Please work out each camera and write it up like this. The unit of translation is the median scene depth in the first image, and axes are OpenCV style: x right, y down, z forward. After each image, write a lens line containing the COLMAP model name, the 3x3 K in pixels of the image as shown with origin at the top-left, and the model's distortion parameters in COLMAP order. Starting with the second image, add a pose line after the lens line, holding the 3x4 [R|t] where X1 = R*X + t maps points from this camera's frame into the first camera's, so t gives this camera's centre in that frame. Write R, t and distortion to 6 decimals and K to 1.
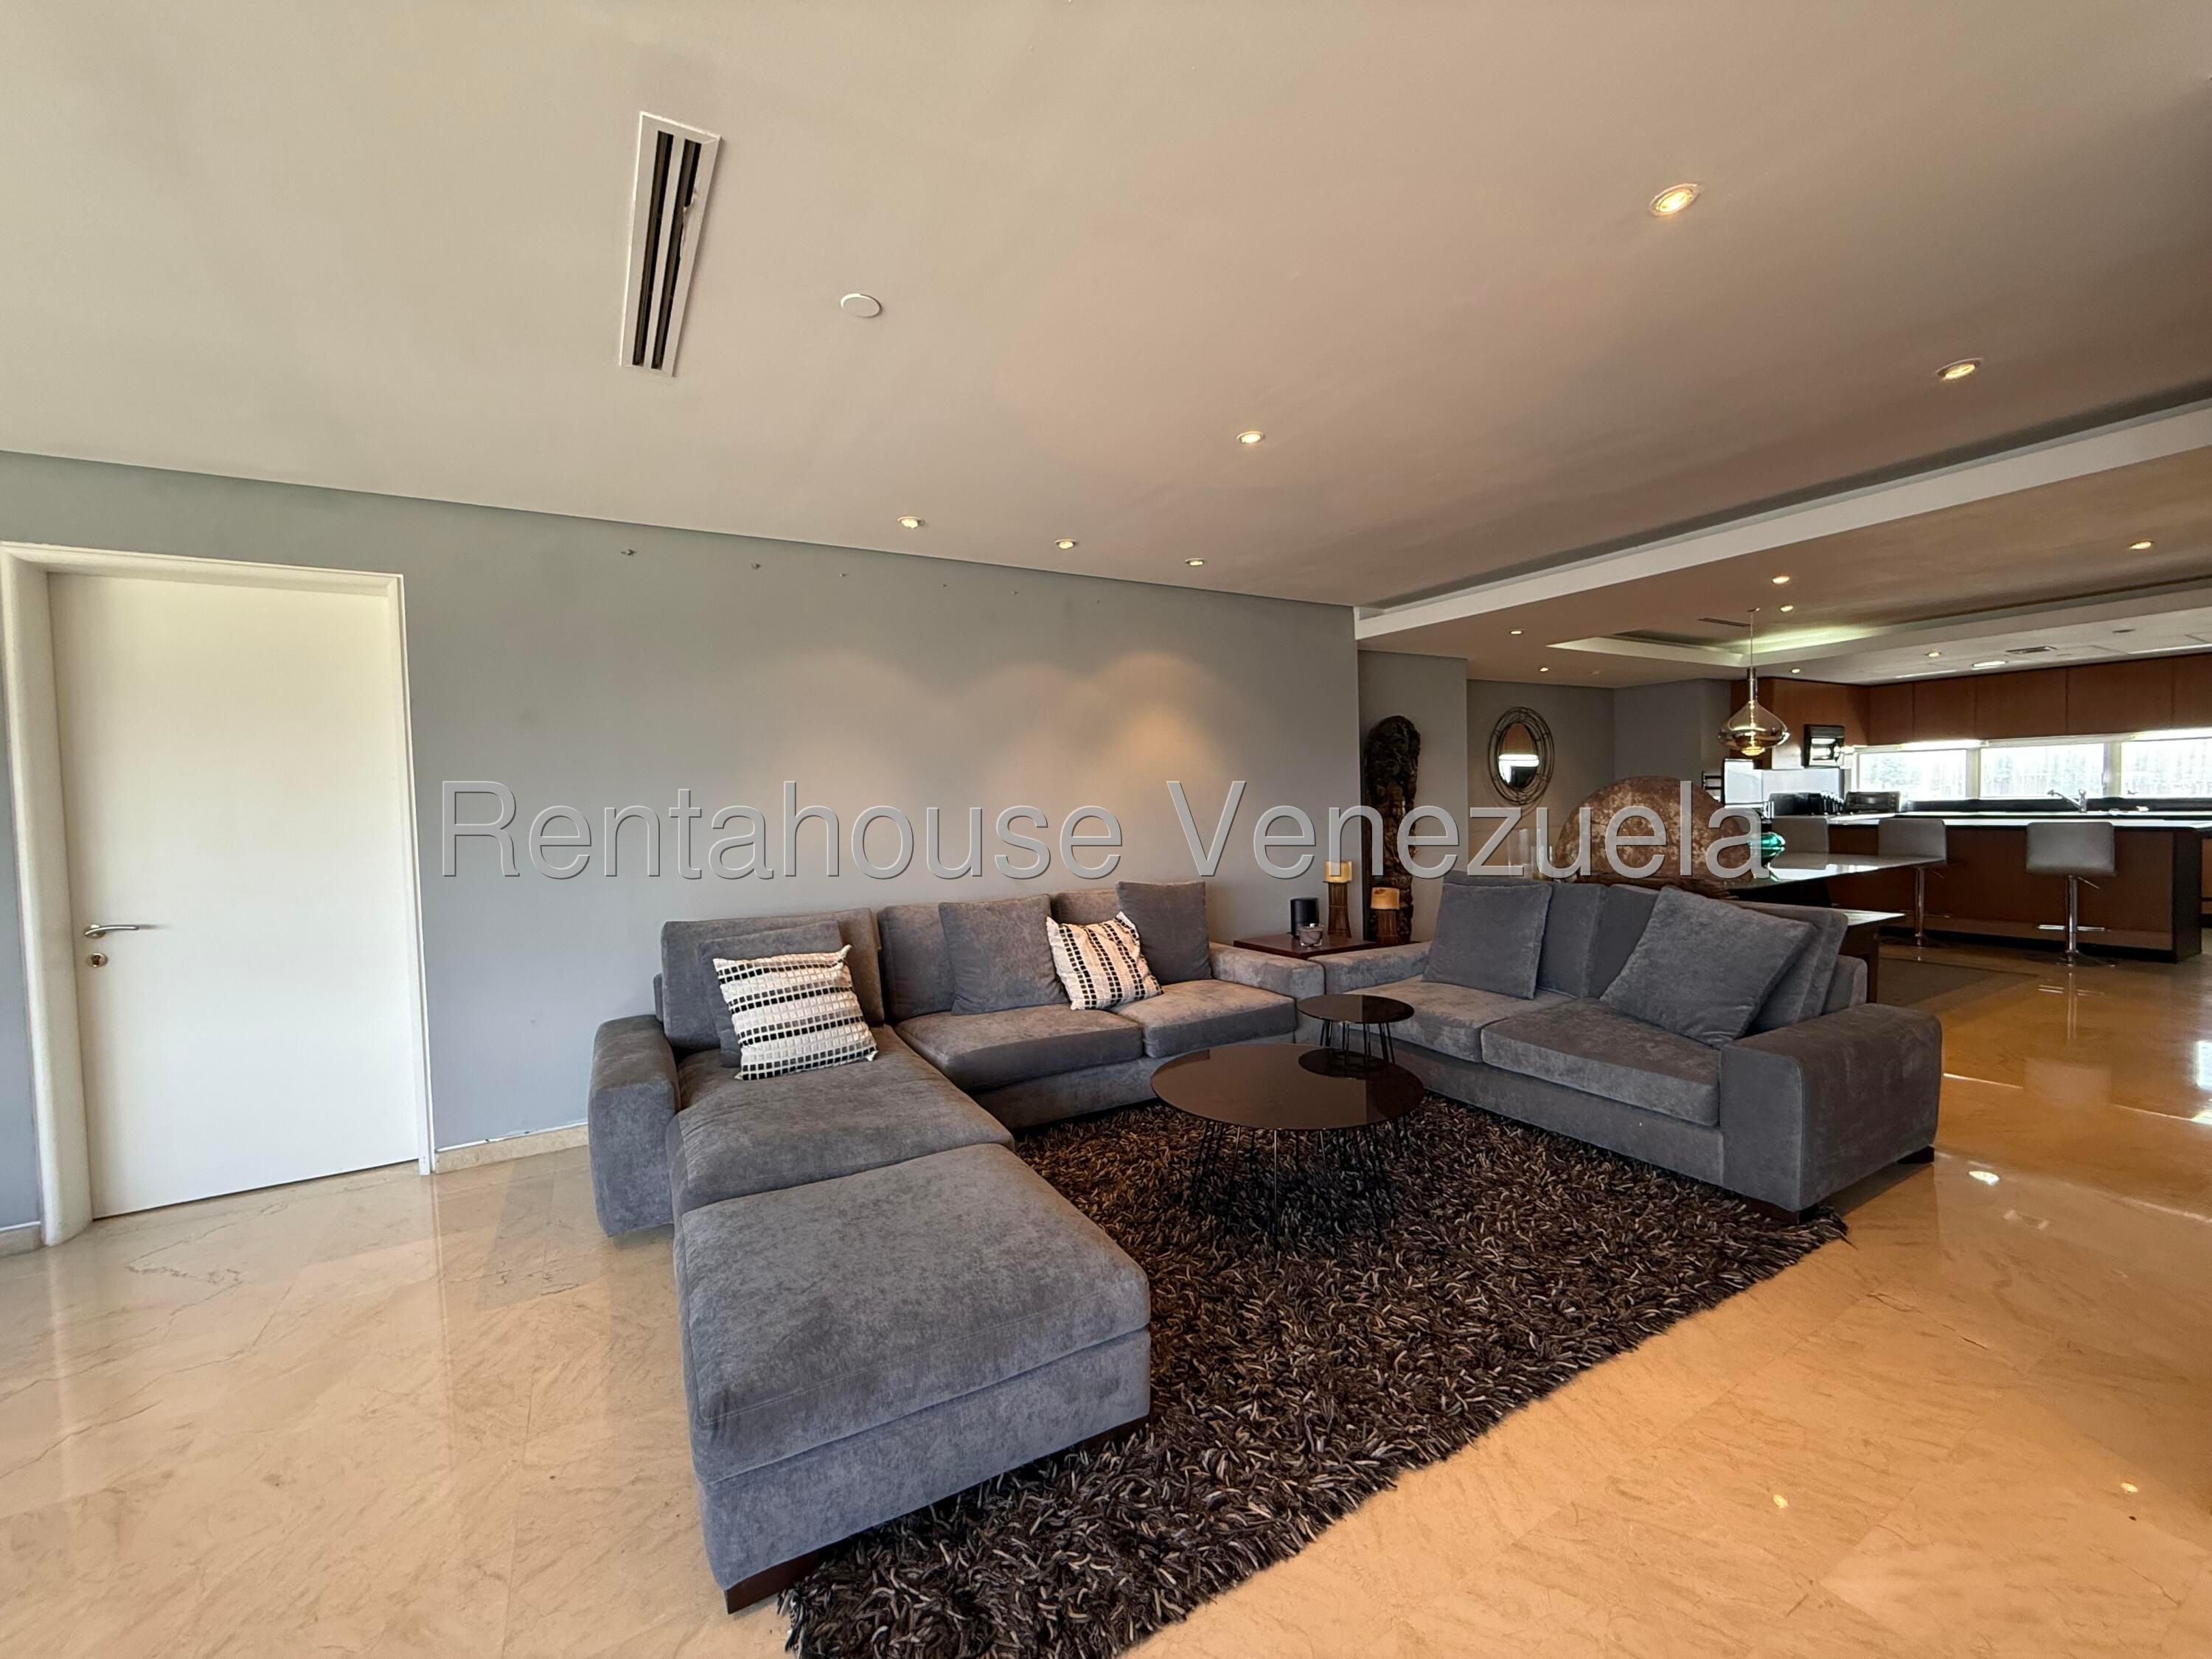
lens RADIAL K [[882.3, 0, 1103.1], [0, 882.3, 831.8], [0, 0, 1]] dist [-0.001038, 0.000286]
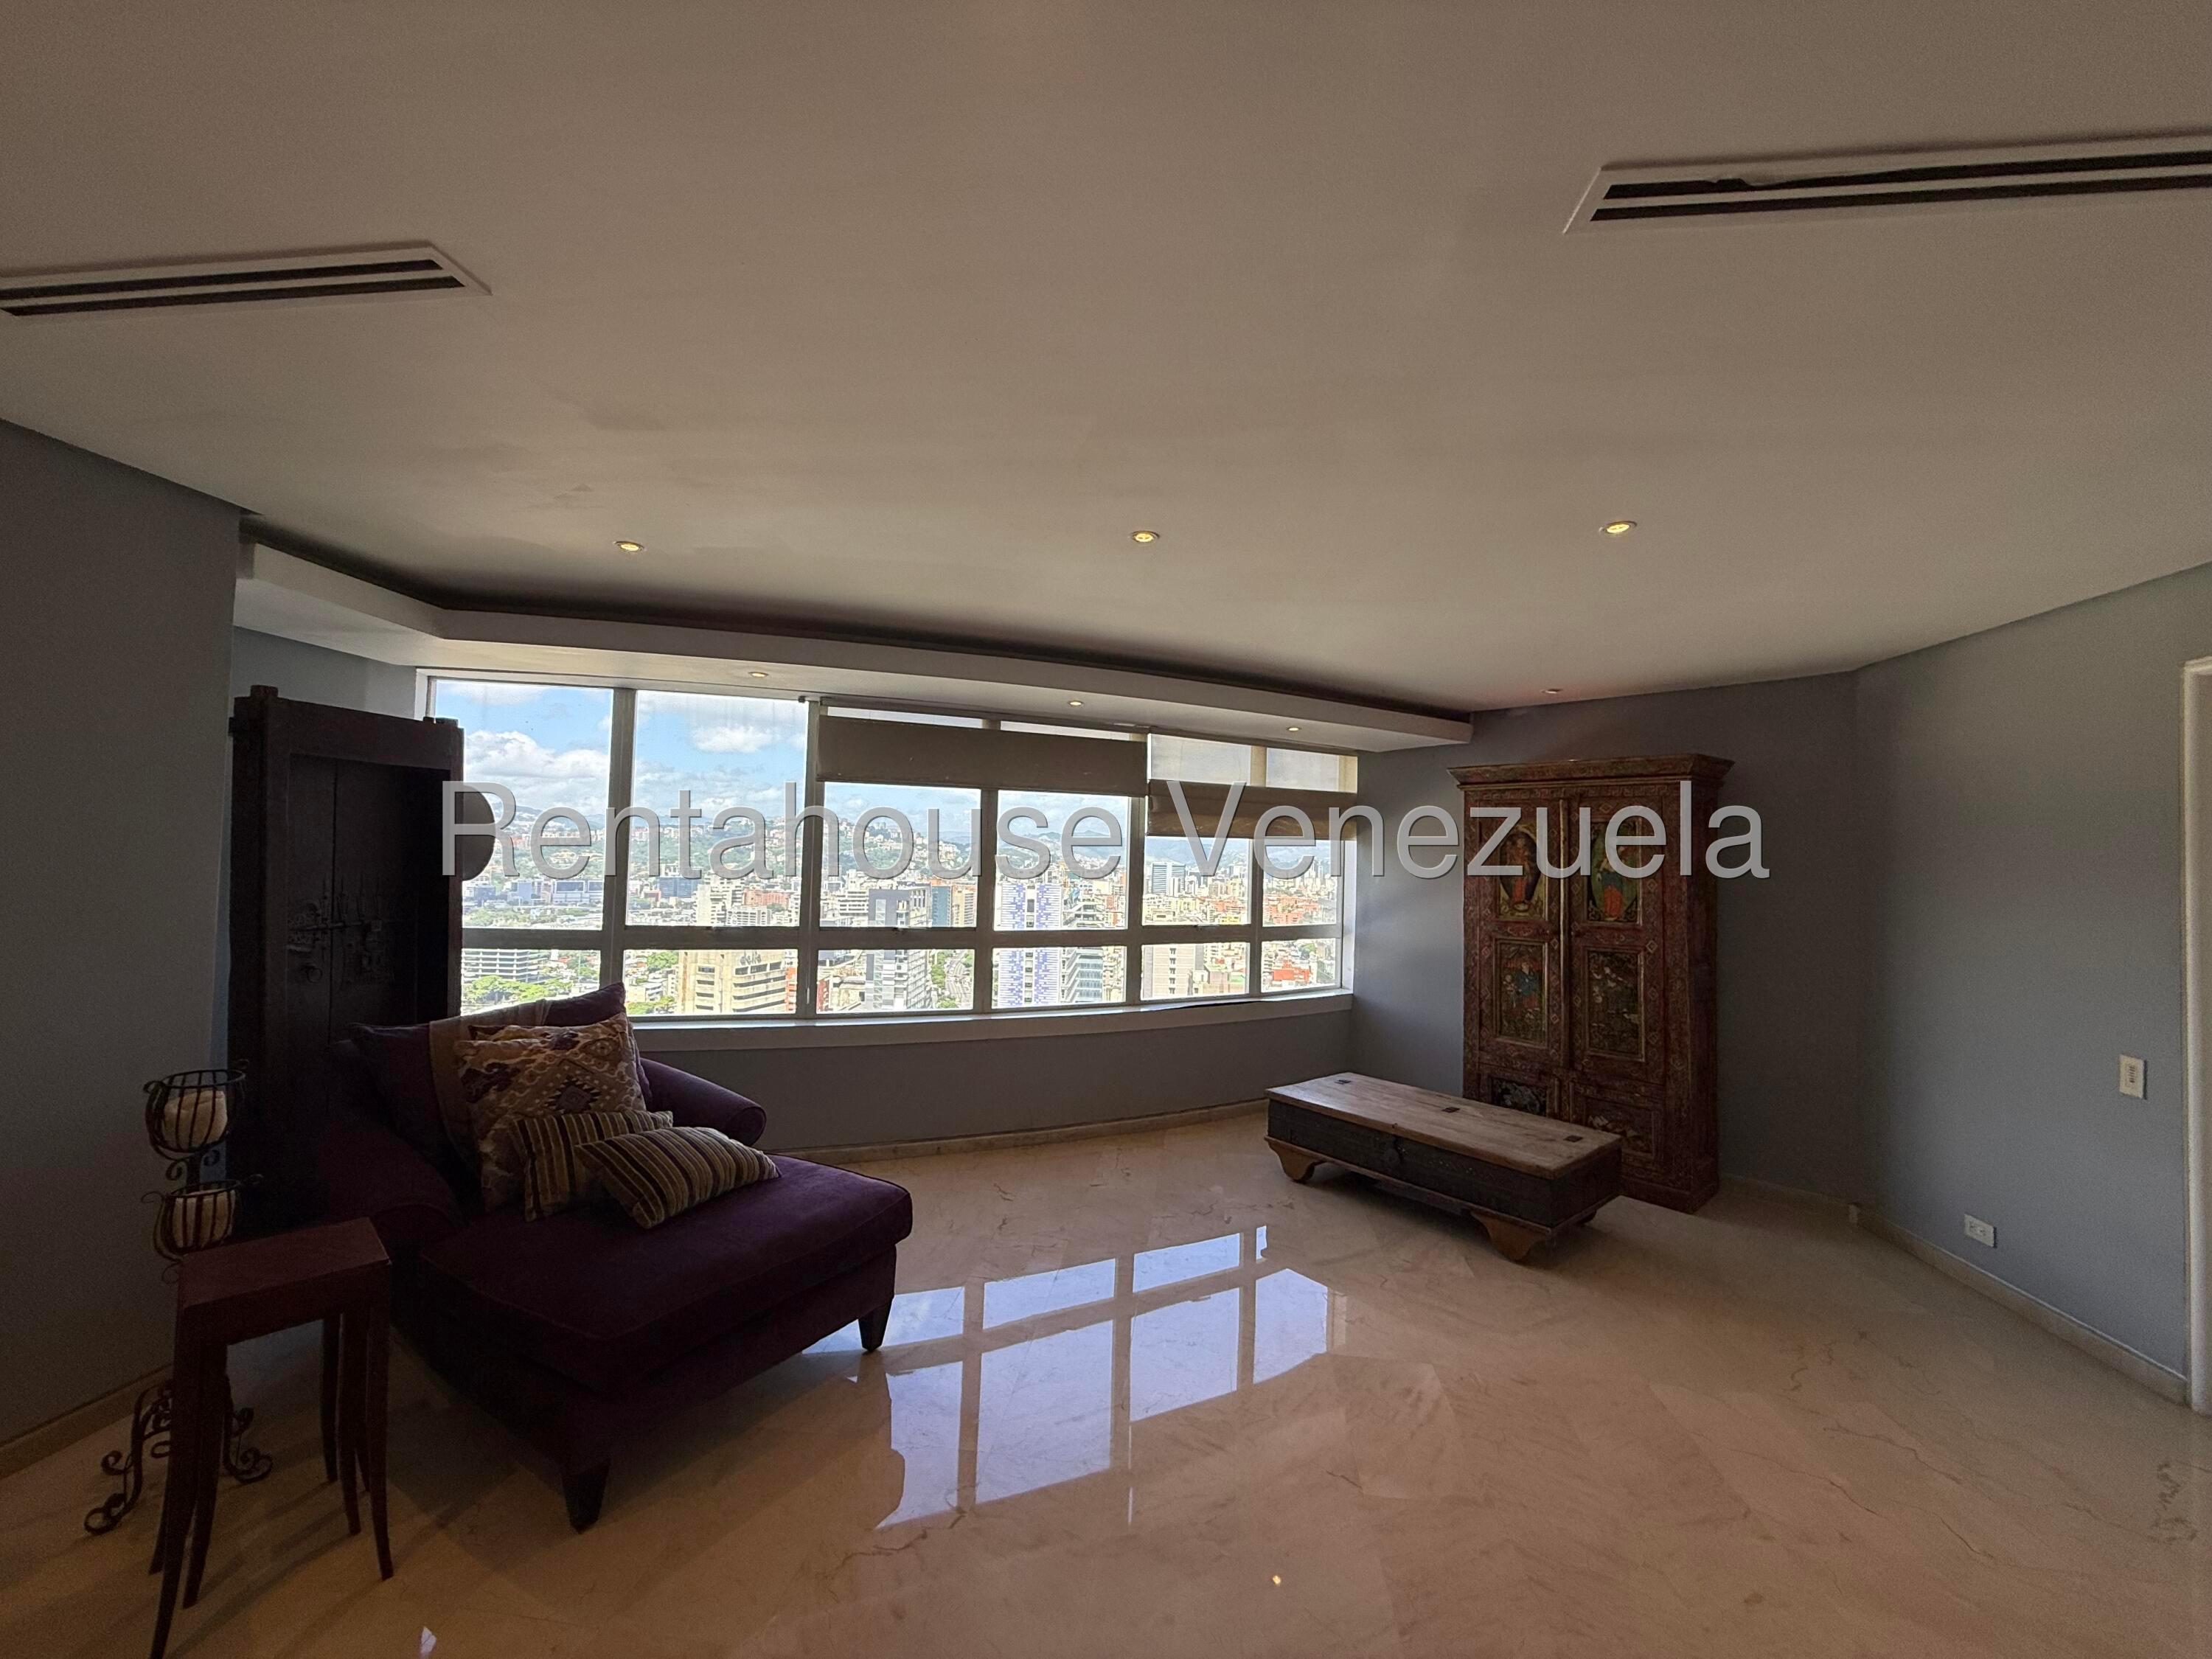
lens RADIAL K [[882.3, 0, 1102.9], [0, 882.3, 838.9], [0, 0, 1]] dist [-0.001038, 0.000286]
pose [[-0.601188, -0.006558, -0.799080, 0.209976], [-0.038504, 0.999043, 0.020770, -0.091431], [0.798179, 0.043255, -0.600865, 0.538333]]
